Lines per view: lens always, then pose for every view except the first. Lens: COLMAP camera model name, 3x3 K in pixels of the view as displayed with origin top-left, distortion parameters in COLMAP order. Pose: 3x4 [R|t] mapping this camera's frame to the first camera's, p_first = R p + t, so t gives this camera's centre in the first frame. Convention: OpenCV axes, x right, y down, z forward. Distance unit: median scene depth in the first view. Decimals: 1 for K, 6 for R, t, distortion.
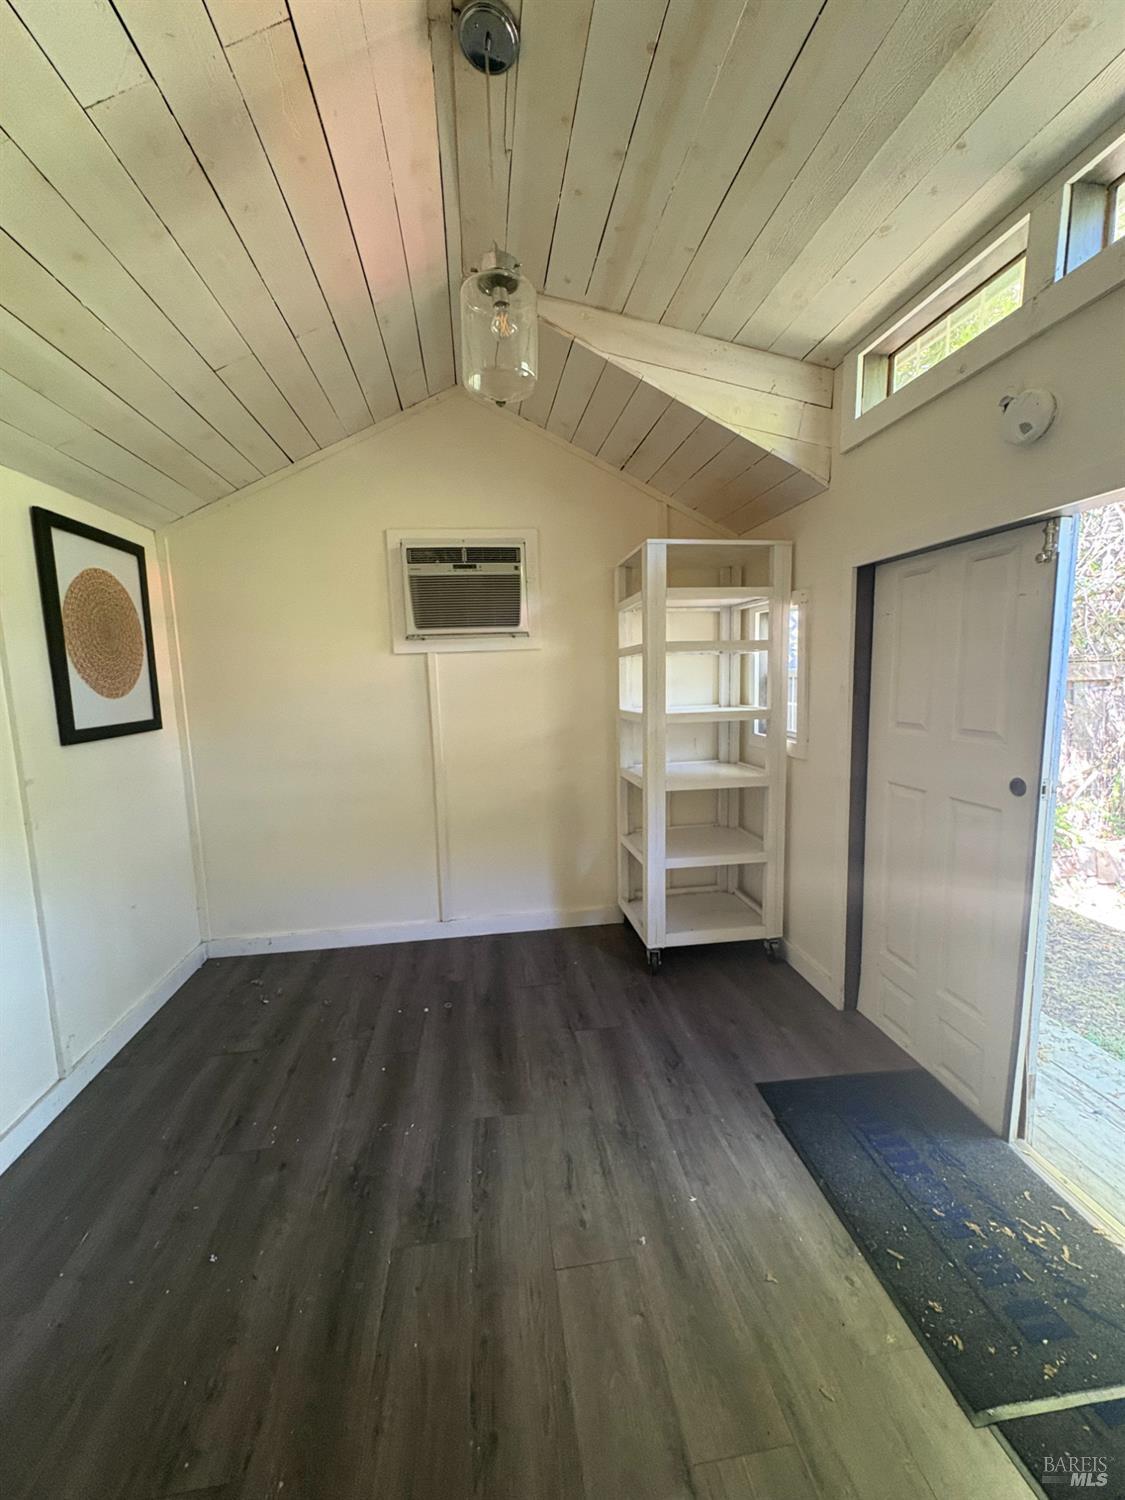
lens RADIAL K [[596.7, 0, 559.2], [0, 596.7, 751.0], [0, 0, 1]] dist [0.000528, 0.000336]
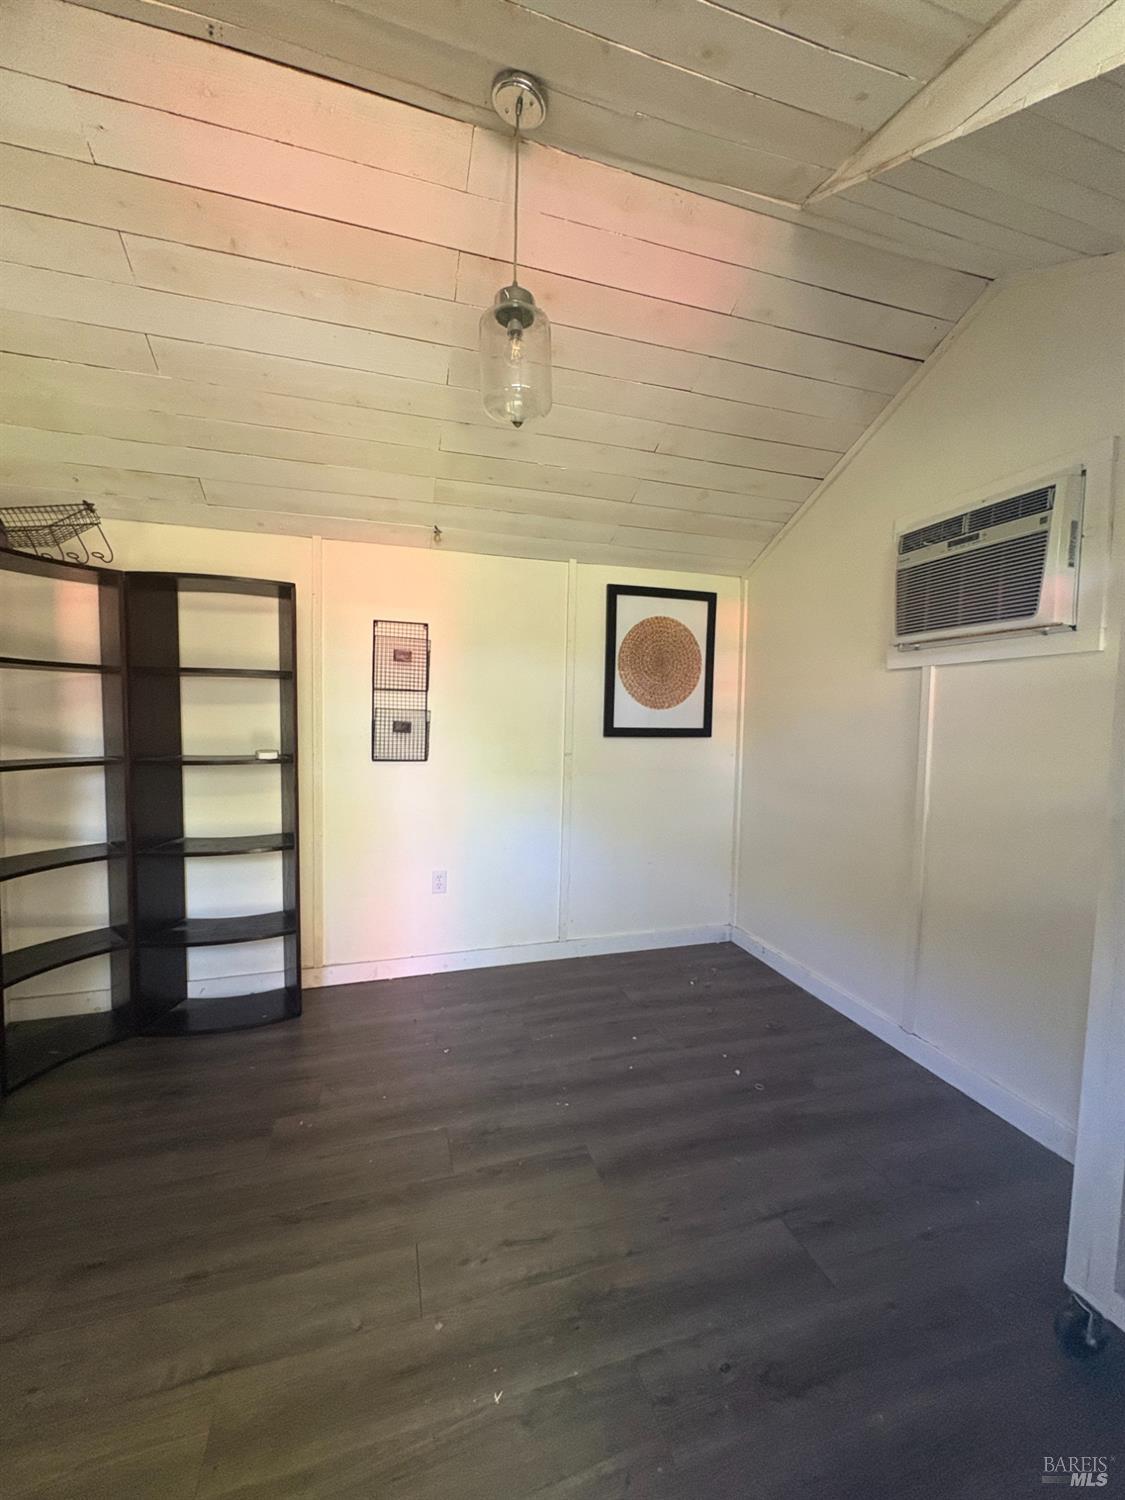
lens RADIAL K [[596.7, 0, 561.5], [0, 596.7, 749.4], [0, 0, 1]] dist [0.000528, 0.000336]
pose [[0.161418, 0.091537, -0.982632, 0.541747], [-0.150523, 0.986323, 0.067154, -0.051403], [0.975340, 0.137068, 0.172988, 0.522794]]
